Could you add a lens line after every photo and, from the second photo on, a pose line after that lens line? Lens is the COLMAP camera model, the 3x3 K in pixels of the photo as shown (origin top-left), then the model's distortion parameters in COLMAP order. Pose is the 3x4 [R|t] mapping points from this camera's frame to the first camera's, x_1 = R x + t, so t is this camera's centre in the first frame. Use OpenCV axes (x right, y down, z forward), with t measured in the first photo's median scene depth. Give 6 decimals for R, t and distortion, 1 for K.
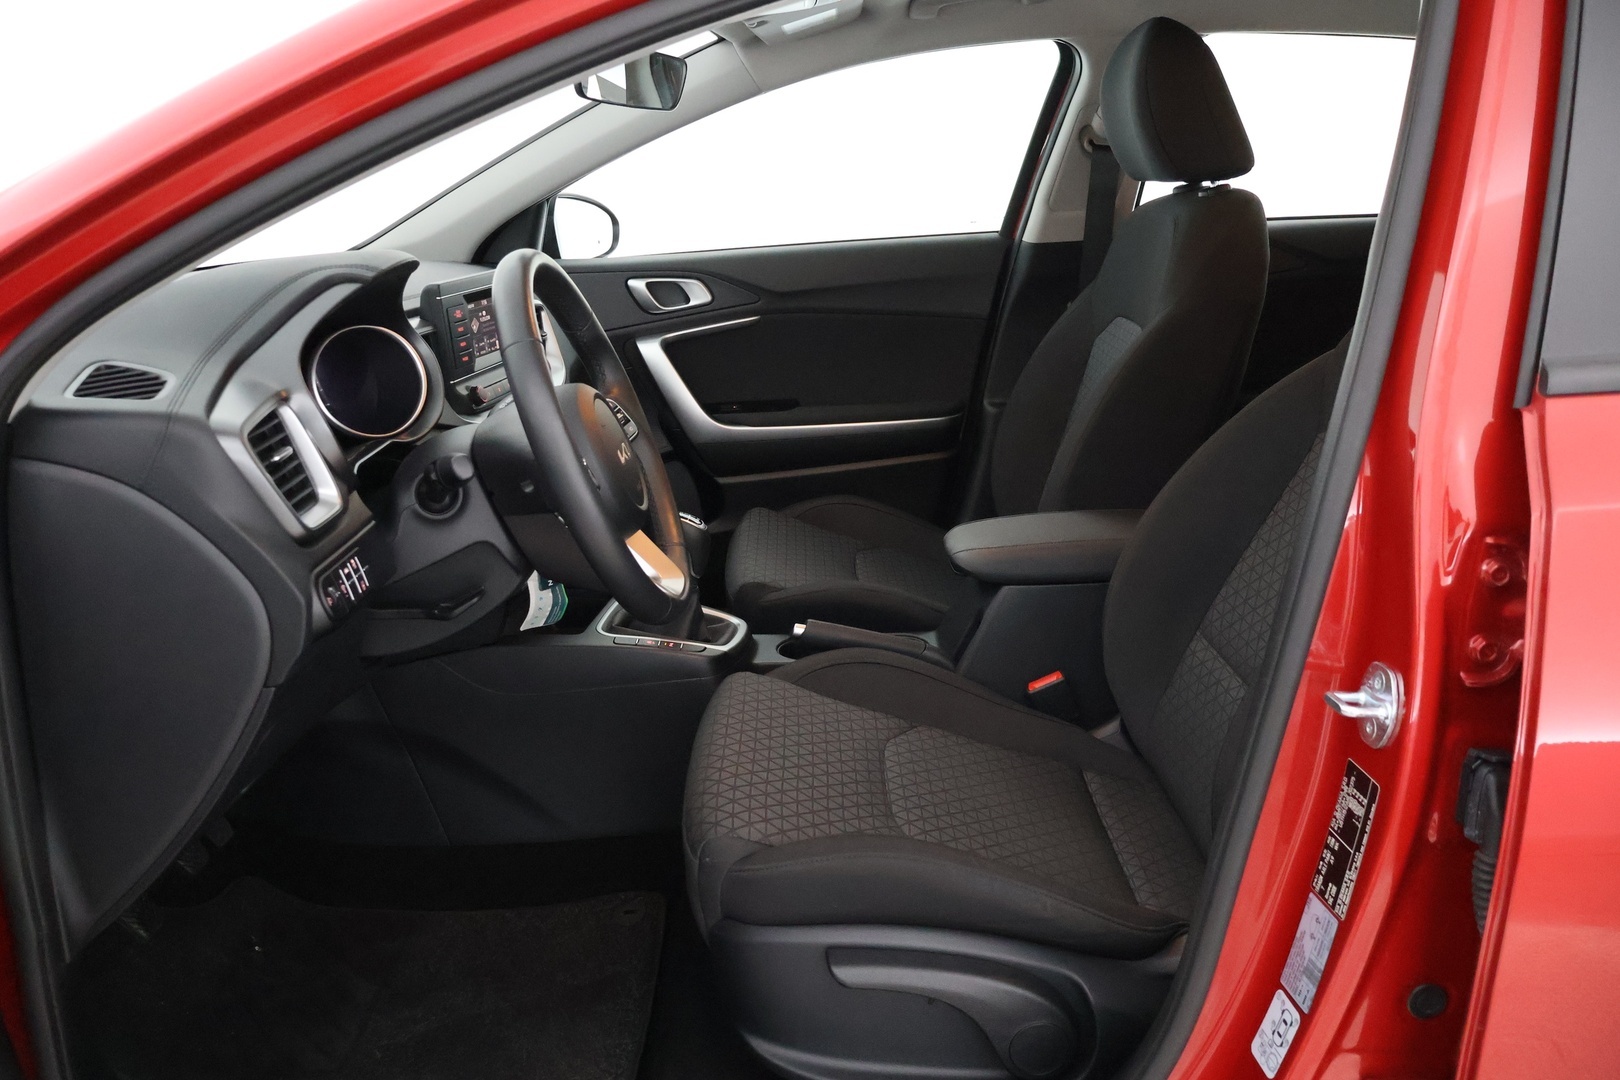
lens RADIAL K [[1405.9, 0, 808.6], [0, 1405.9, 536.2], [0, 0, 1]] dist [0.000438, 0.006165]
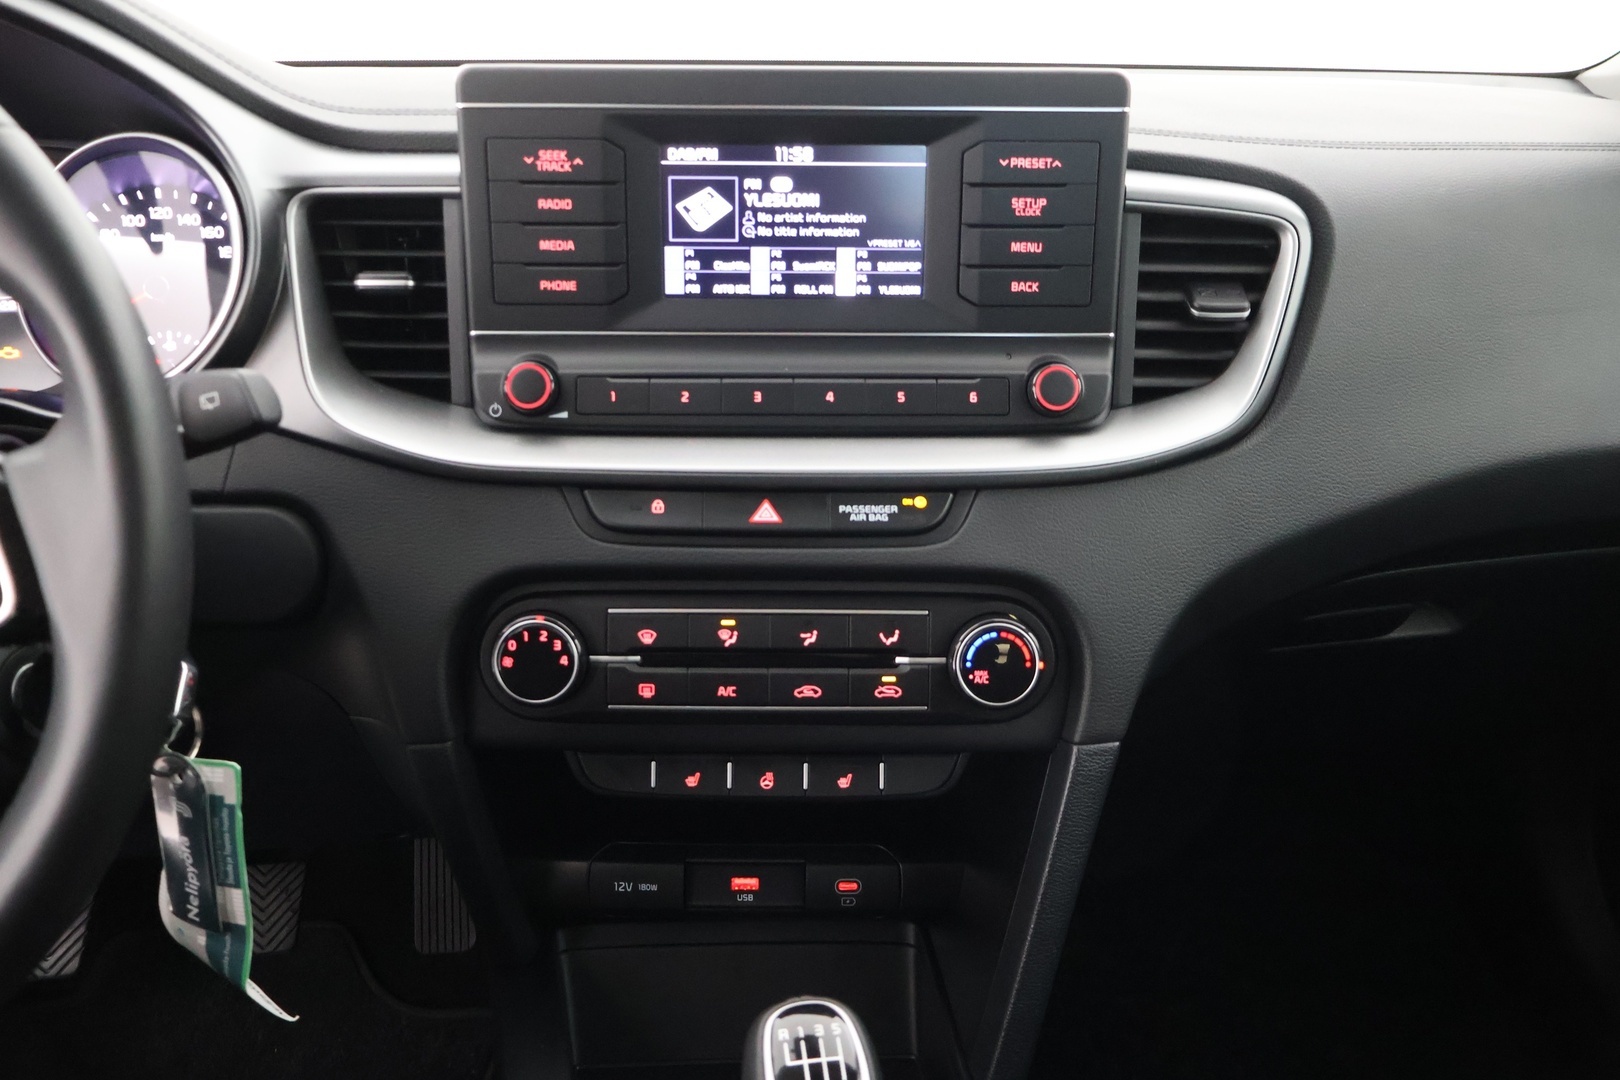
lens RADIAL K [[1405.9, 0, 808.6], [0, 1405.9, 536.2], [0, 0, 1]] dist [0.000438, 0.006165]
pose [[0.156234, 0.348542, -0.924180, 0.120580], [-0.264858, 0.916187, 0.300752, -0.176031], [0.951547, 0.197788, 0.235454, 0.892367]]
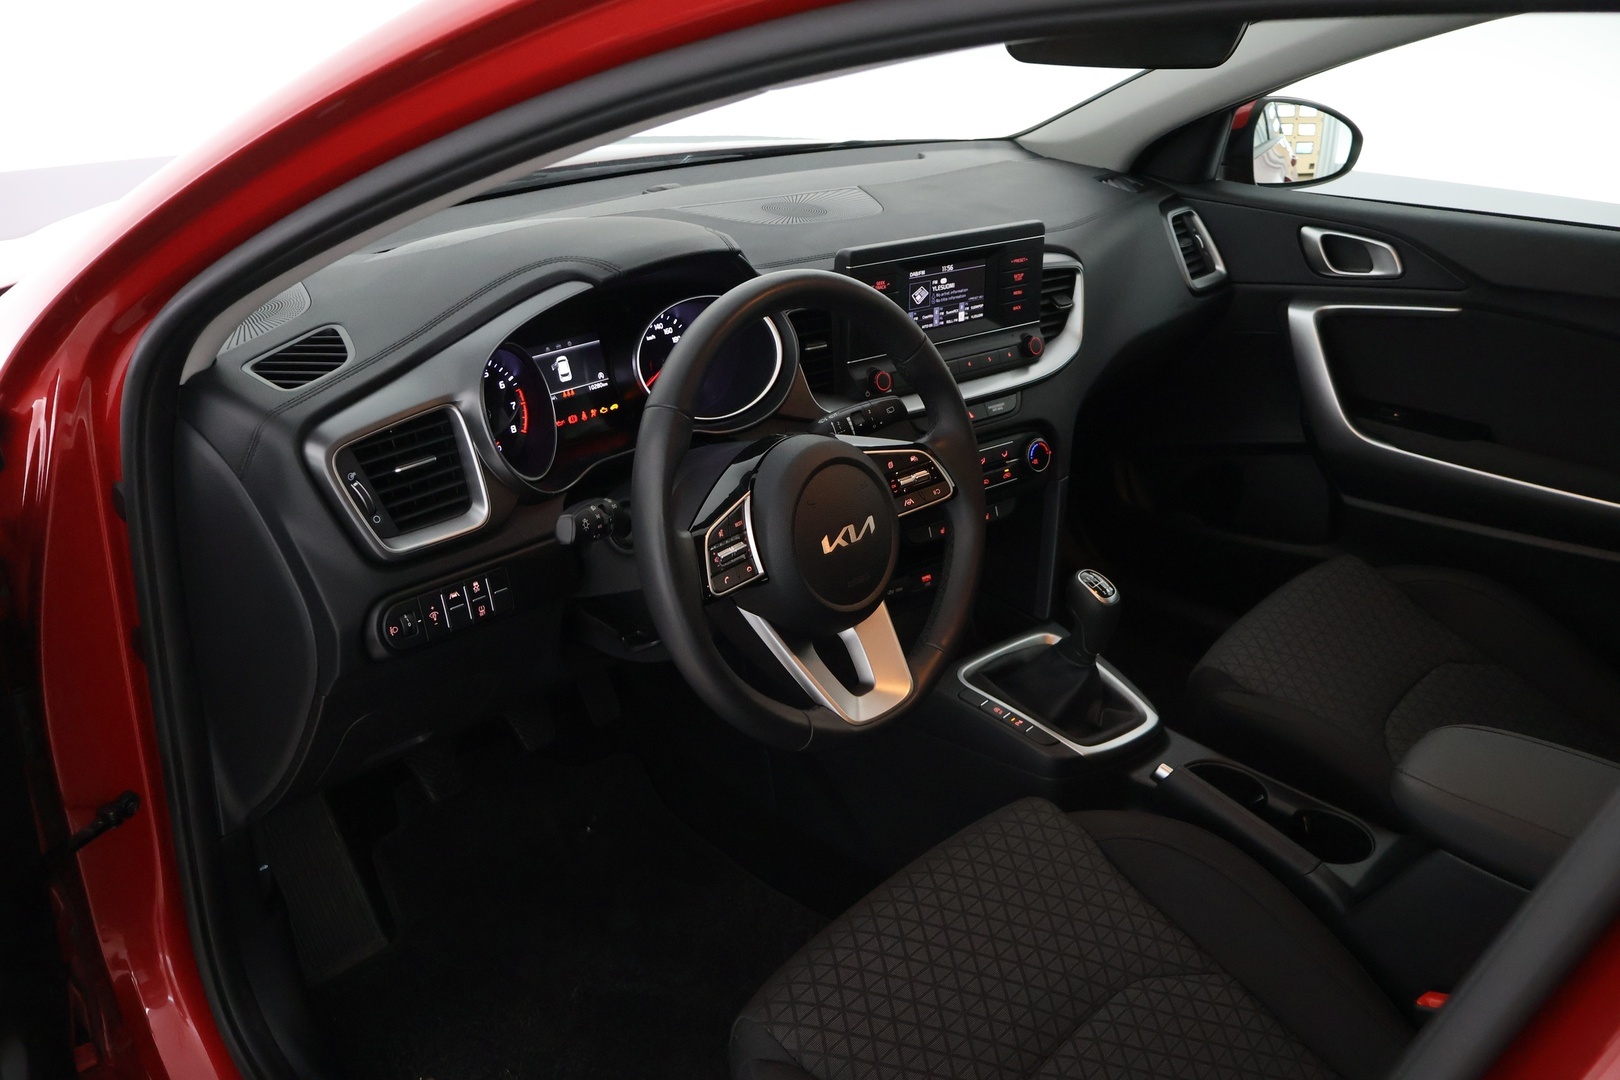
lens RADIAL K [[1405.9, 0, 808.6], [0, 1405.9, 536.2], [0, 0, 1]] dist [0.000438, 0.006165]
pose [[0.736772, 0.330262, -0.589995, 0.252023], [-0.228717, 0.942887, 0.242183, -0.190154], [0.636282, -0.043492, 0.770229, 0.266077]]
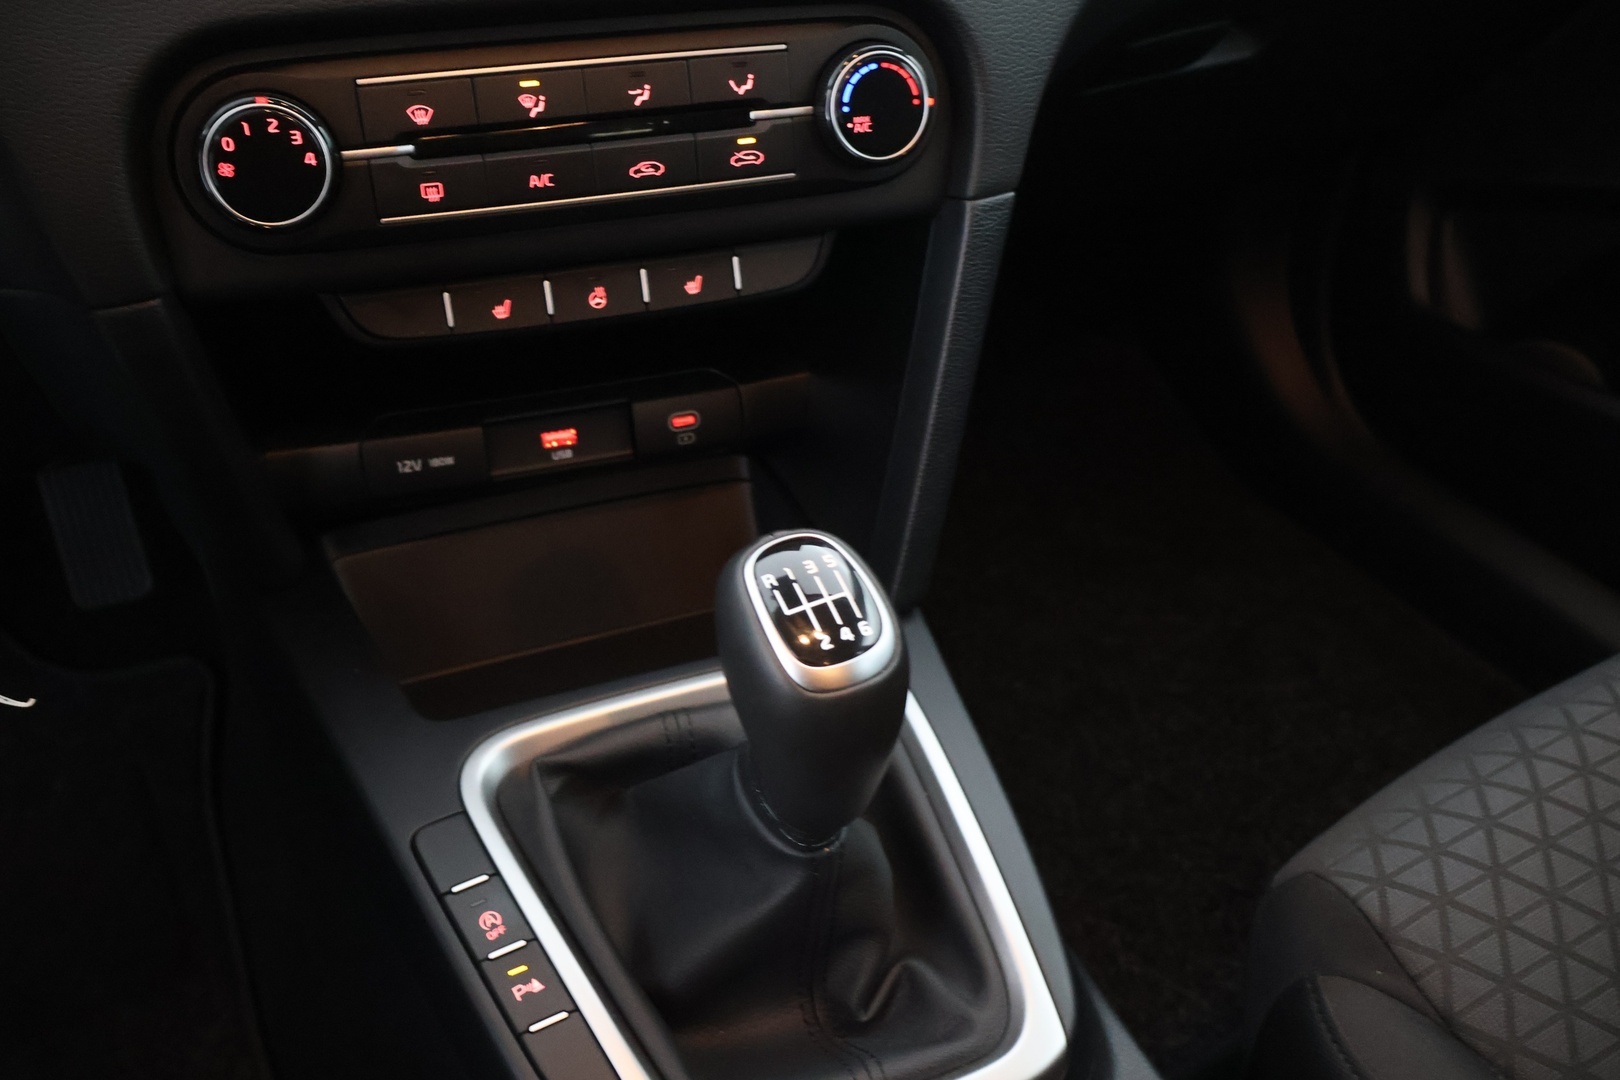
lens RADIAL K [[1405.9, 0, 808.6], [0, 1405.9, 536.2], [0, 0, 1]] dist [0.000438, 0.006165]
pose [[0.473691, 0.546014, -0.691003, 0.051181], [-0.260506, 0.836374, 0.482302, -0.116735], [0.841281, -0.048452, 0.538423, 0.862470]]
